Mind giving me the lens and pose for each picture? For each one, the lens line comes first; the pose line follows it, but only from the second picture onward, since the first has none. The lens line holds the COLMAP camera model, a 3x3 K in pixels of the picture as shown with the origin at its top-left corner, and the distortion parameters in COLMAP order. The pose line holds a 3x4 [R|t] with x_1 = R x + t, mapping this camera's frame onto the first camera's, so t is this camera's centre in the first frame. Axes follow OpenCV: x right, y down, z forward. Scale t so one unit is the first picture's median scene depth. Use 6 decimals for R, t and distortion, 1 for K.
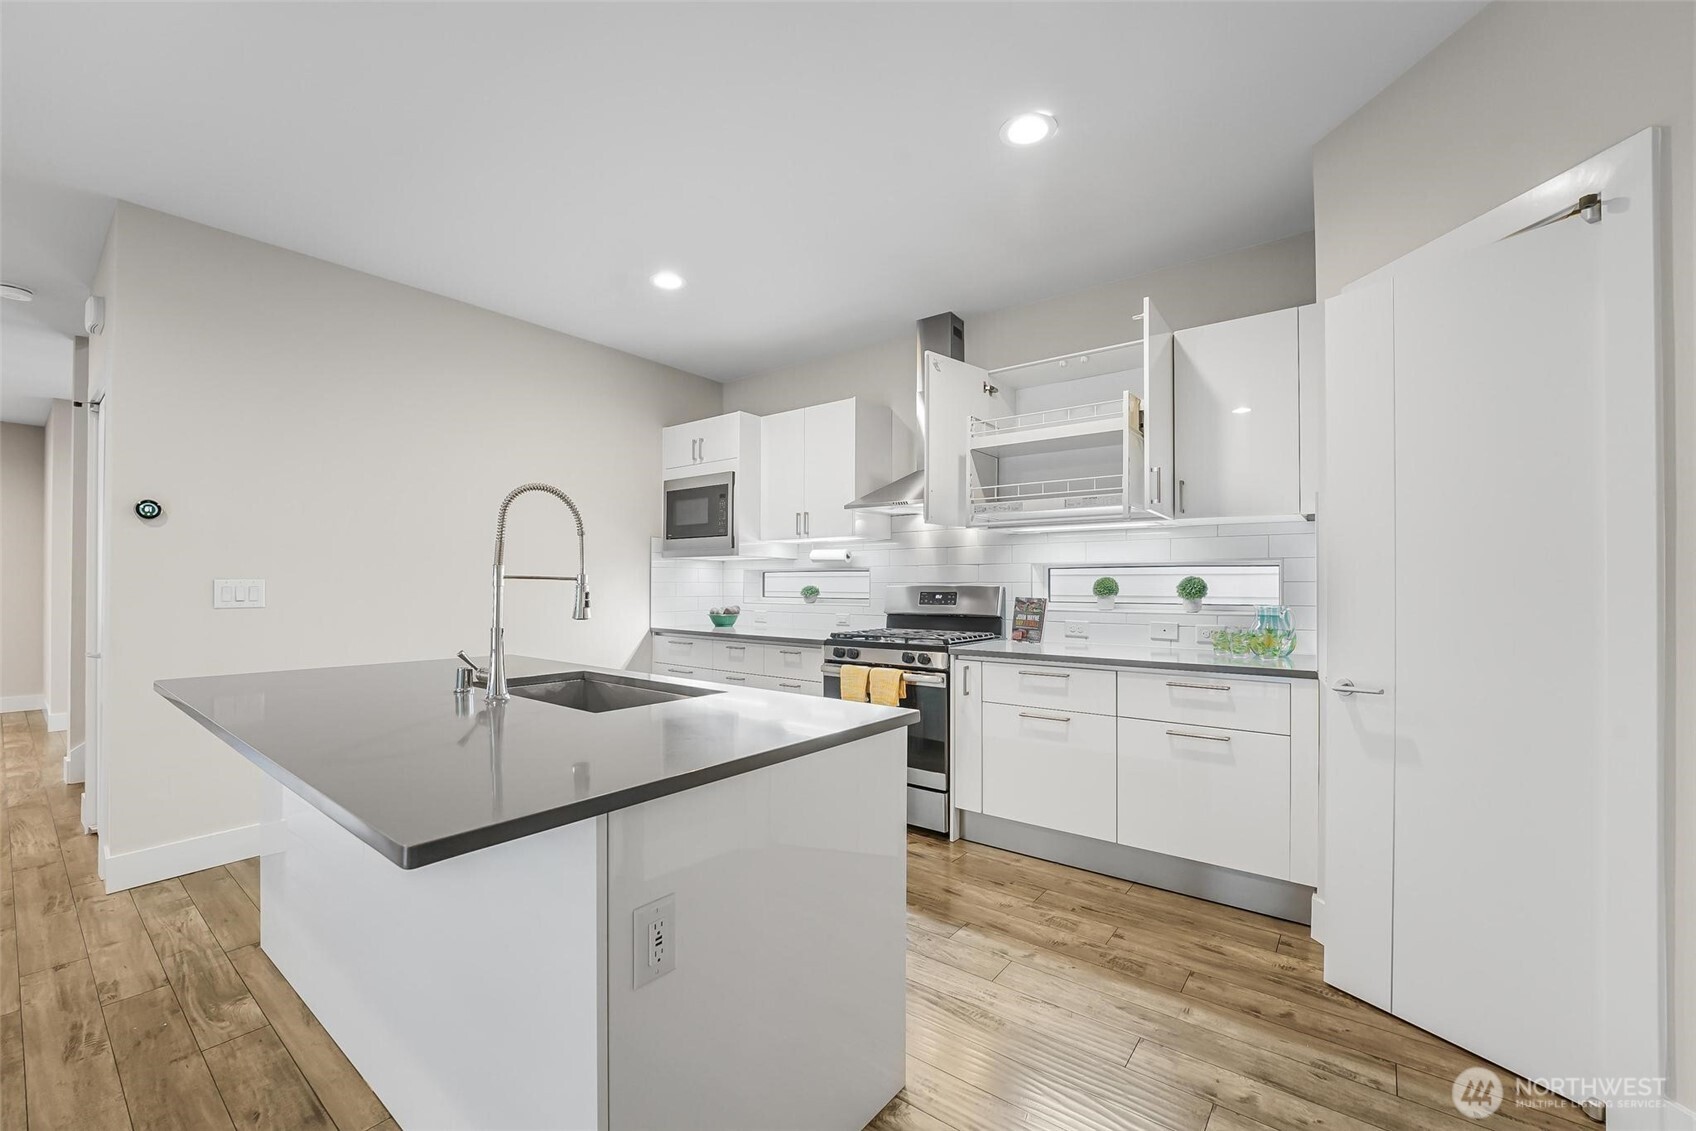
lens RADIAL K [[694.8, 0, 851.7], [0, 694.8, 586.3], [0, 0, 1]] dist [-0.011810, 0.002153]
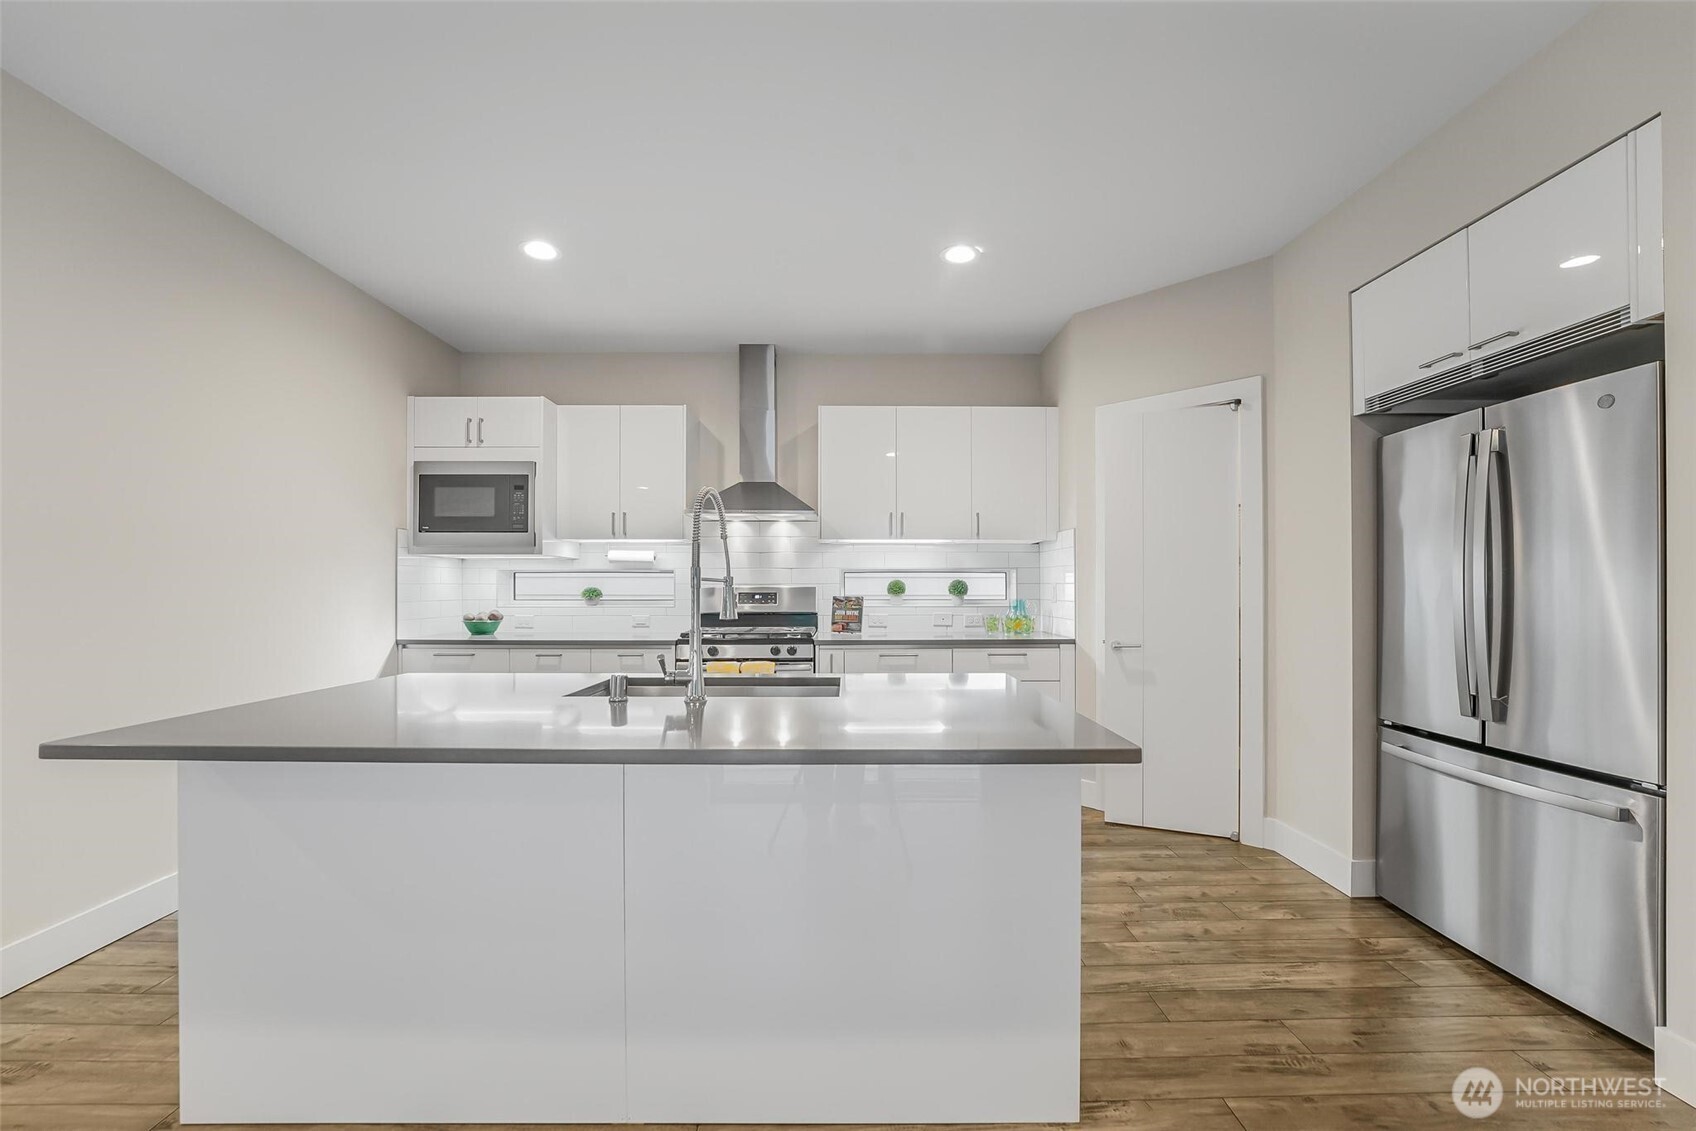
lens RADIAL K [[694.8, 0, 864.3], [0, 694.8, 575.1], [0, 0, 1]] dist [-0.011810, 0.002153]
pose [[0.772902, 0.006814, 0.634489, -0.461273], [0.002236, 0.999907, -0.013462, -0.004515], [-0.634522, 0.011824, 0.772814, 0.029599]]
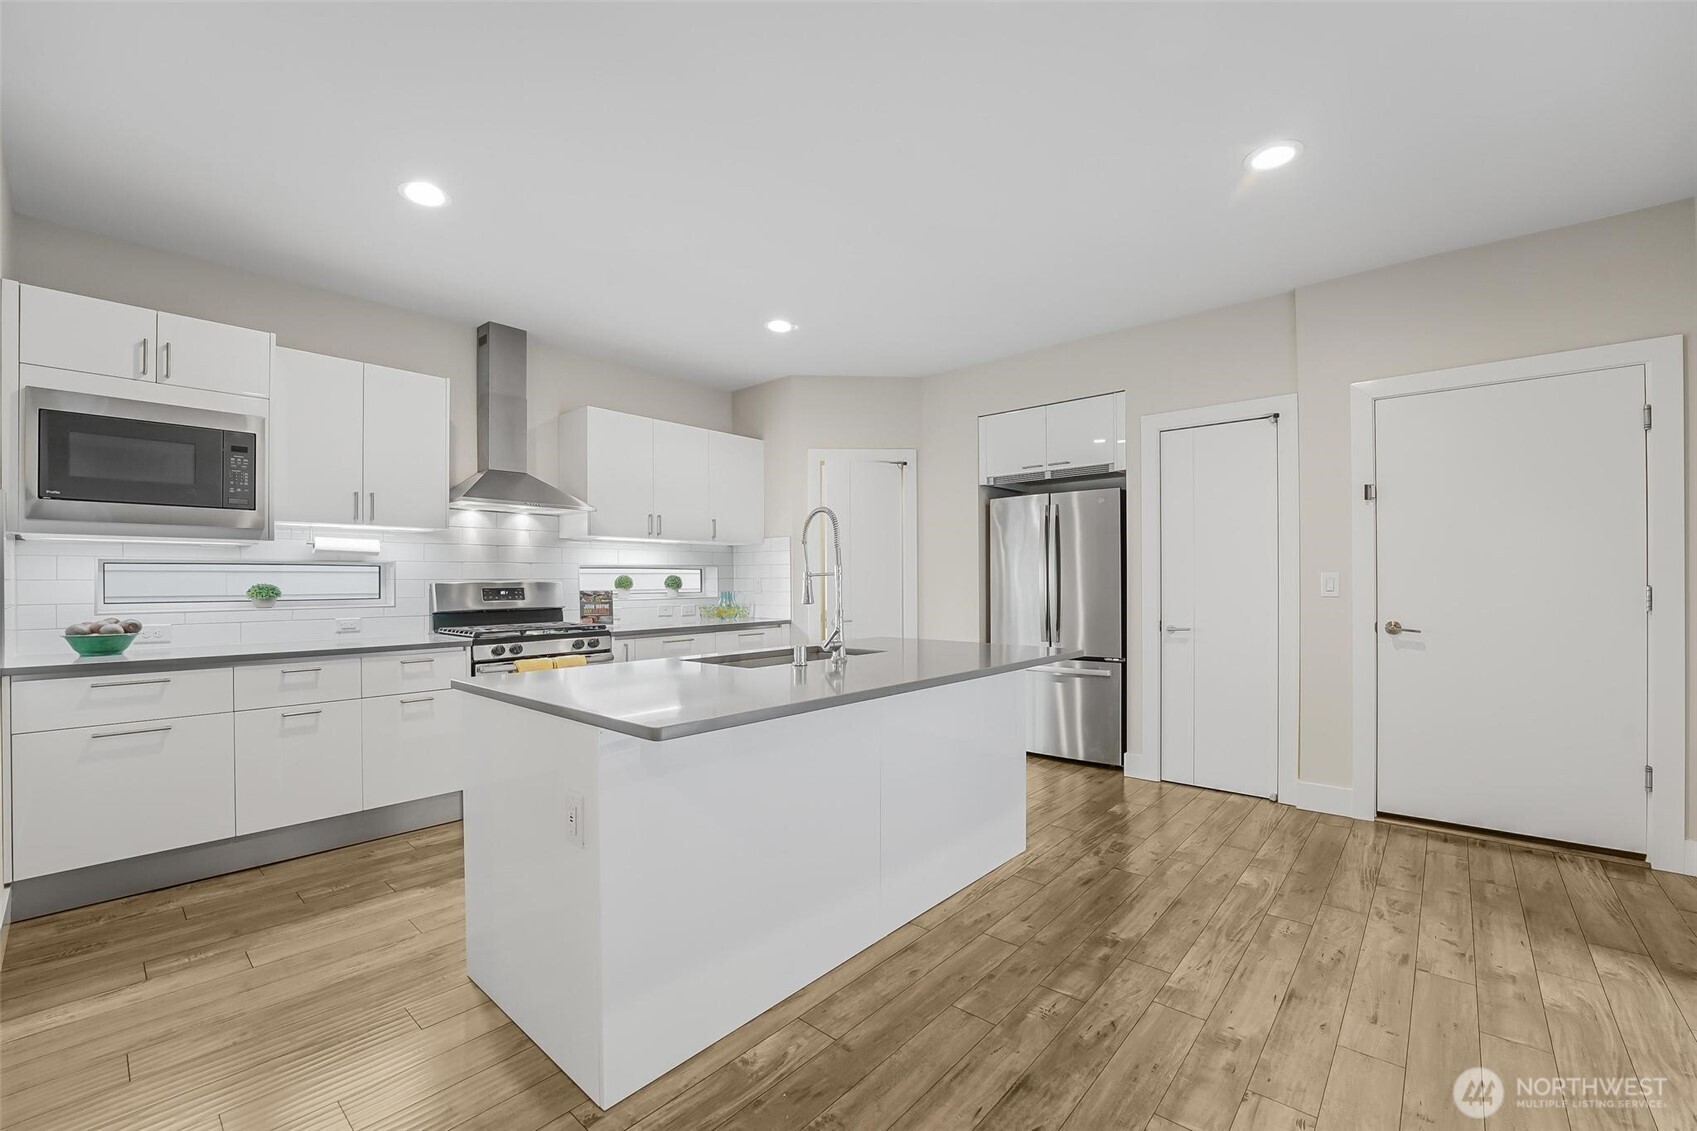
lens RADIAL K [[695.2, 0, 851.8], [0, 695.2, 572.7], [0, 0, 1]] dist [-0.011810, 0.002153]
pose [[0.048359, 0.007976, 0.998798, -0.923089], [0.003912, 0.999959, -0.008175, -0.004391], [-0.998822, 0.004303, 0.048325, 0.430487]]
